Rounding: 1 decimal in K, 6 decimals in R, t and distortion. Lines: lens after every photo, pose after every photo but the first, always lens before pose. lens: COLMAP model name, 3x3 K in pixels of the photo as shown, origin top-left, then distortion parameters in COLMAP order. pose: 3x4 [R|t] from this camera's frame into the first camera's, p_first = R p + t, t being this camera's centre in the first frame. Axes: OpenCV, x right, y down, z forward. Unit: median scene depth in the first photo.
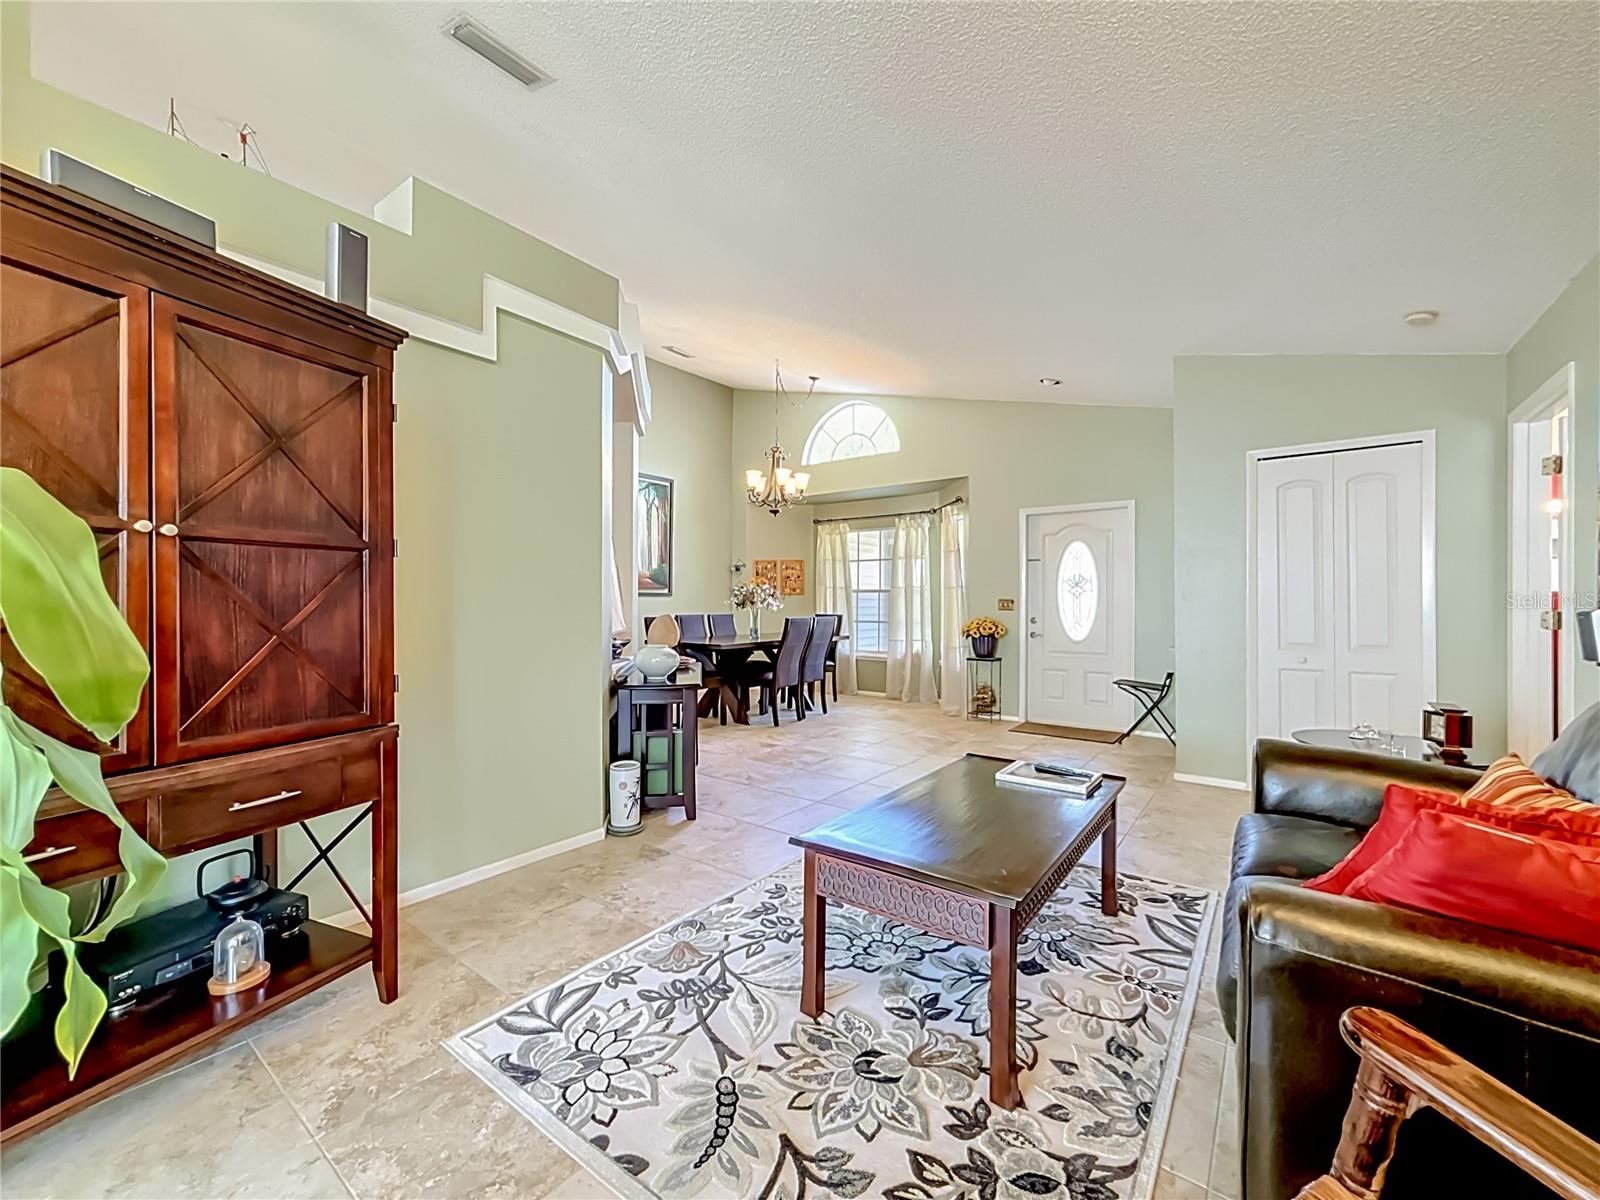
lens RADIAL K [[641.8, 0, 801.5], [0, 641.8, 605.6], [0, 0, 1]] dist [-0.000459, -0.000060]
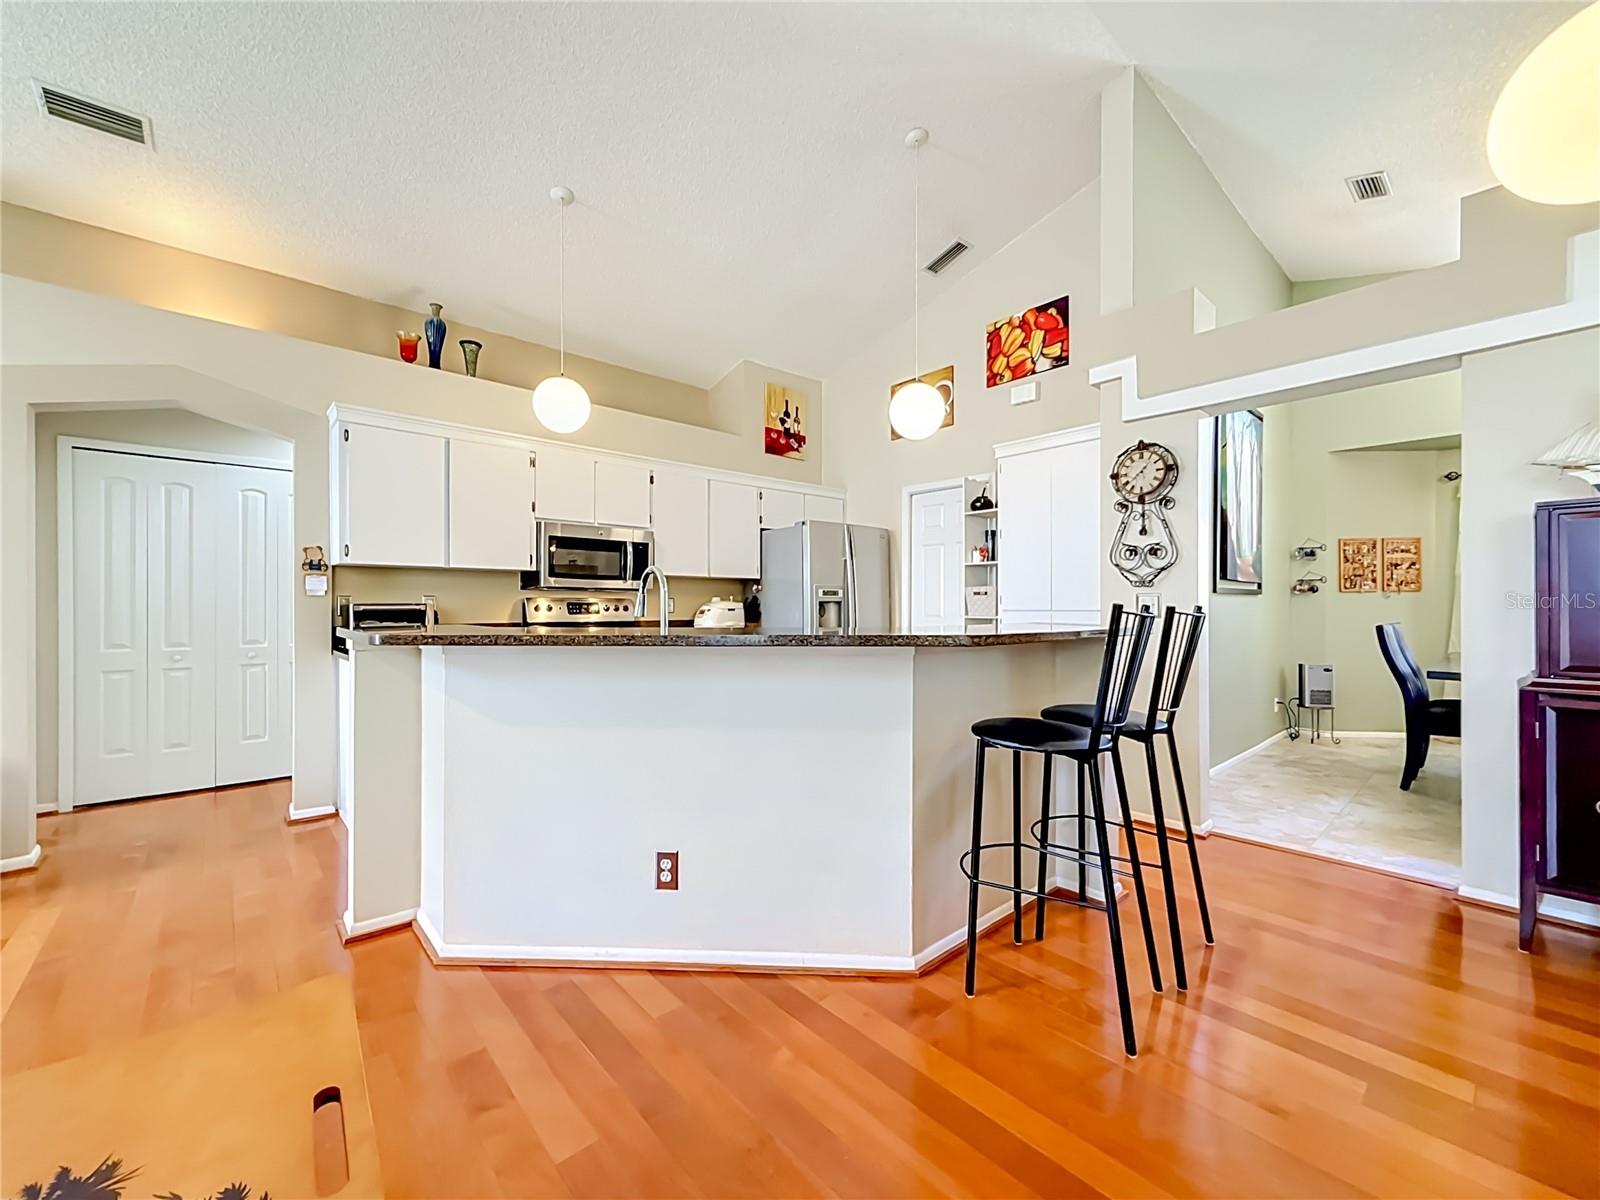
lens RADIAL K [[641.8, 0, 801.5], [0, 641.8, 605.6], [0, 0, 1]] dist [-0.000459, -0.000060]
pose [[0.981700, -0.005436, -0.190354, -0.562303], [0.004384, 0.999973, -0.005947, -0.001522], [0.190381, 0.005004, 0.981698, 0.286360]]
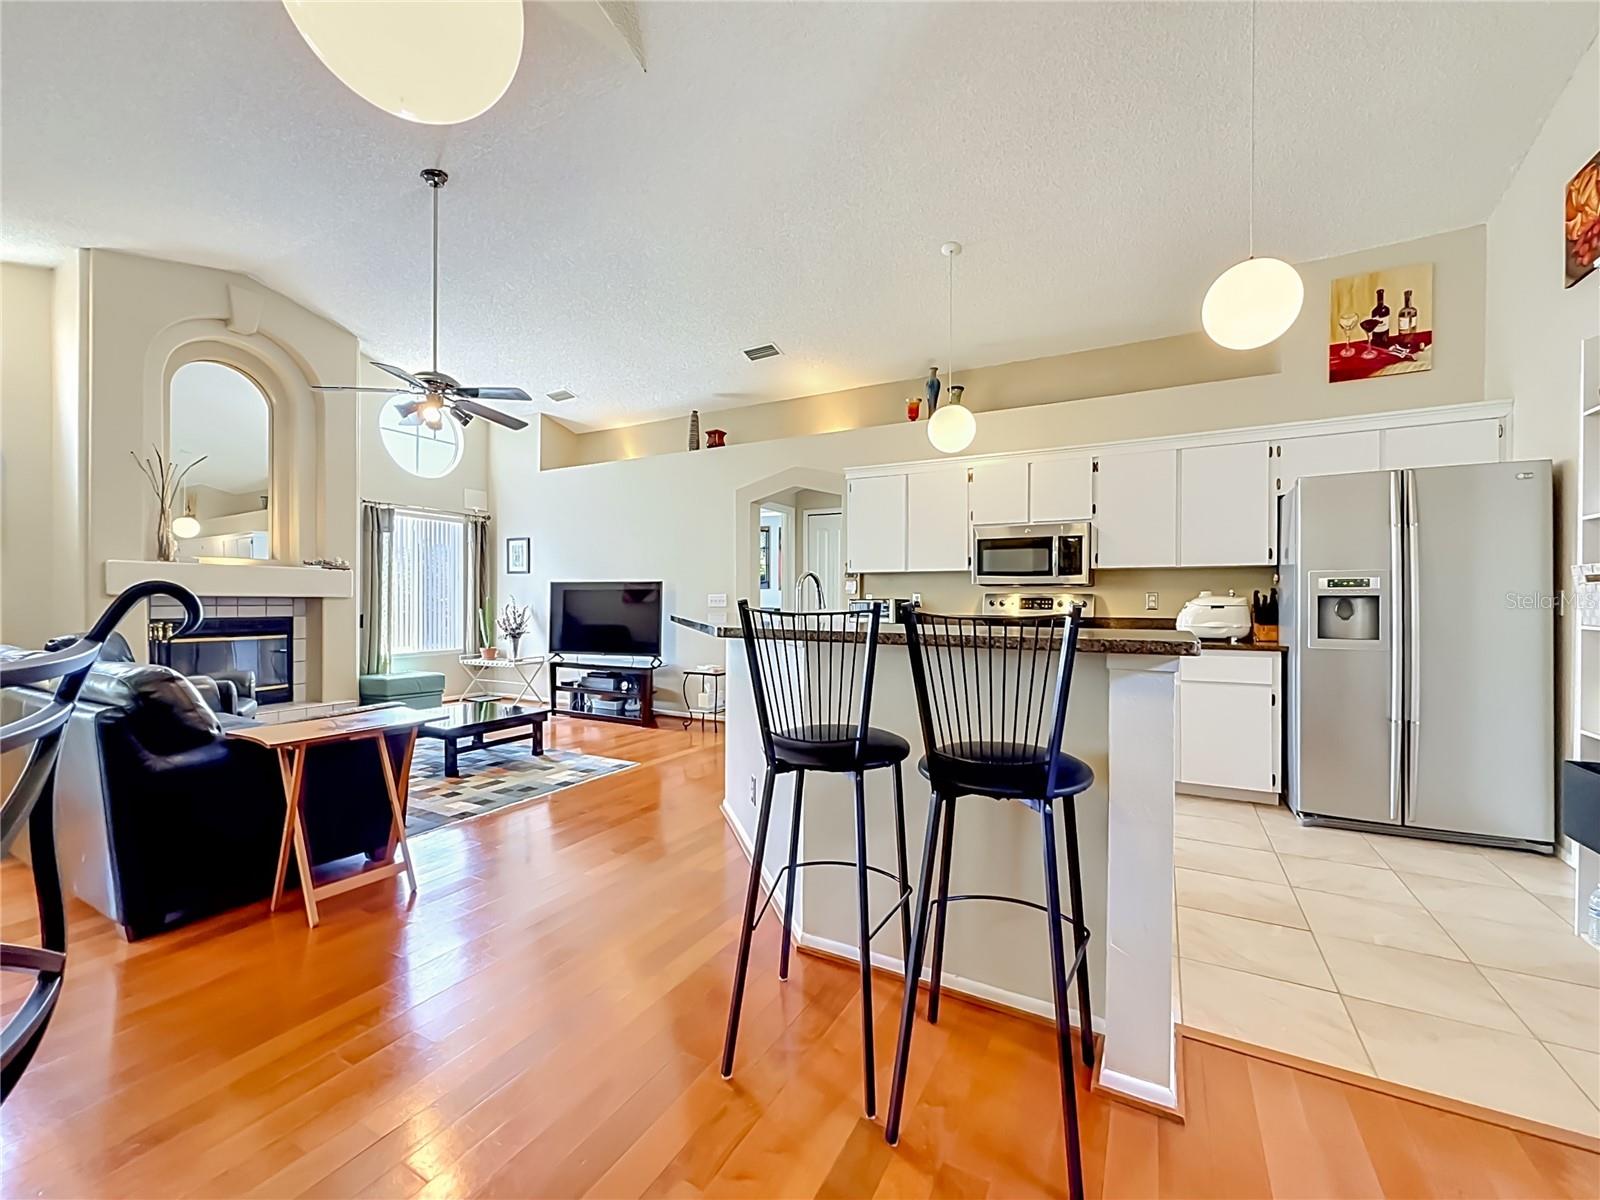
lens RADIAL K [[646.3, 0, 800.8], [0, 646.3, 603.5], [0, 0, 1]] dist [-0.001807, 0.000219]
pose [[0.149380, 0.001545, -0.988779, -0.284217], [-0.007532, 0.999972, 0.000425, -0.002018], [0.988751, 0.007384, 0.149387, 0.515559]]
